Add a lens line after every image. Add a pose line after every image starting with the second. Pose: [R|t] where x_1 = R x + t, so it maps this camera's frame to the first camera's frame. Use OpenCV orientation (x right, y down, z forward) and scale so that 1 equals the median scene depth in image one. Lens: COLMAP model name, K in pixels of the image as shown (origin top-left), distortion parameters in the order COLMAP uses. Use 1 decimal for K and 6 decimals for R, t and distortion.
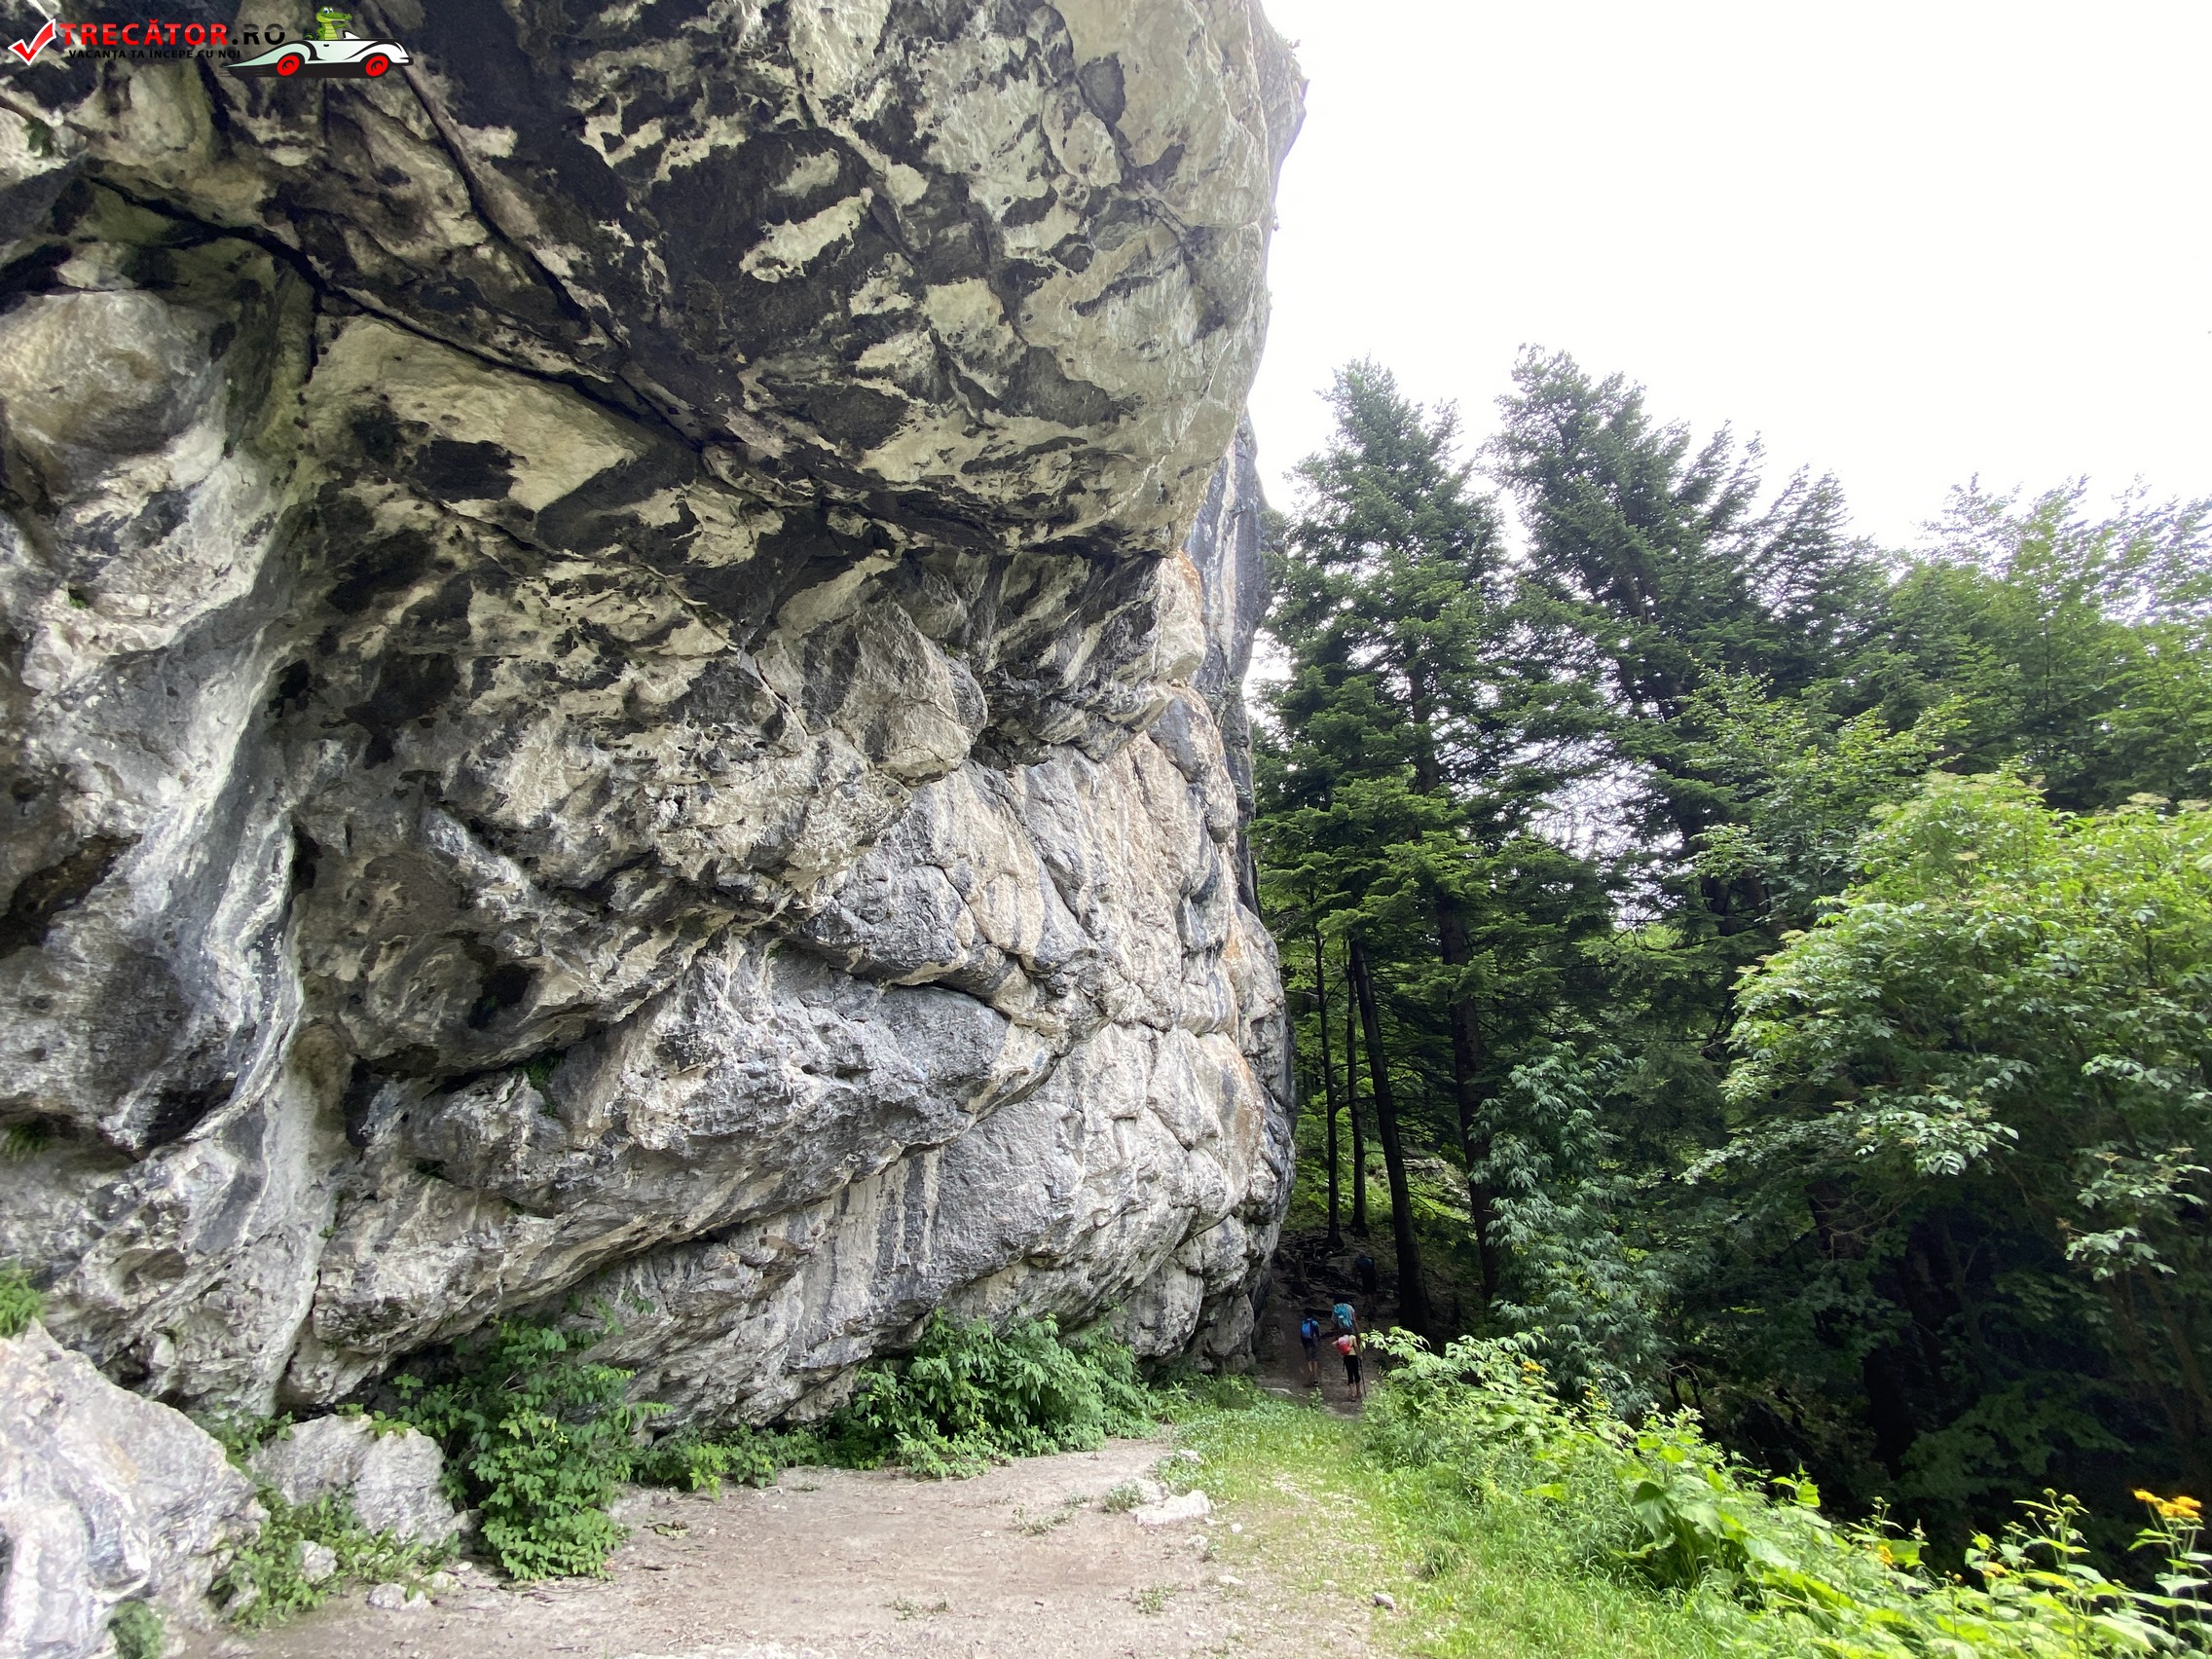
lens RADIAL K [[891.1, 0, 1106.0], [0, 891.1, 829.5], [0, 0, 1]] dist [0.052097, -0.043697]
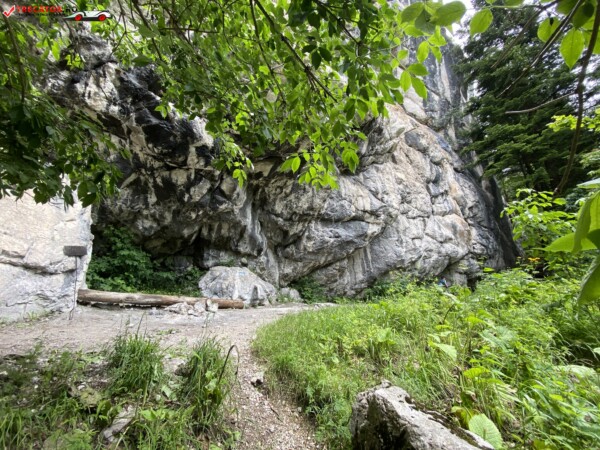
lens RADIAL K [[241.7, 0, 300.0], [0, 241.7, 225.0], [0, 0, 1]] dist [0.052097, -0.043697]
pose [[0.792344, -0.226808, -0.566348, 0.420545], [0.316022, 0.946657, 0.063016, 0.010698], [0.521844, -0.228909, 0.821754, -0.418062]]
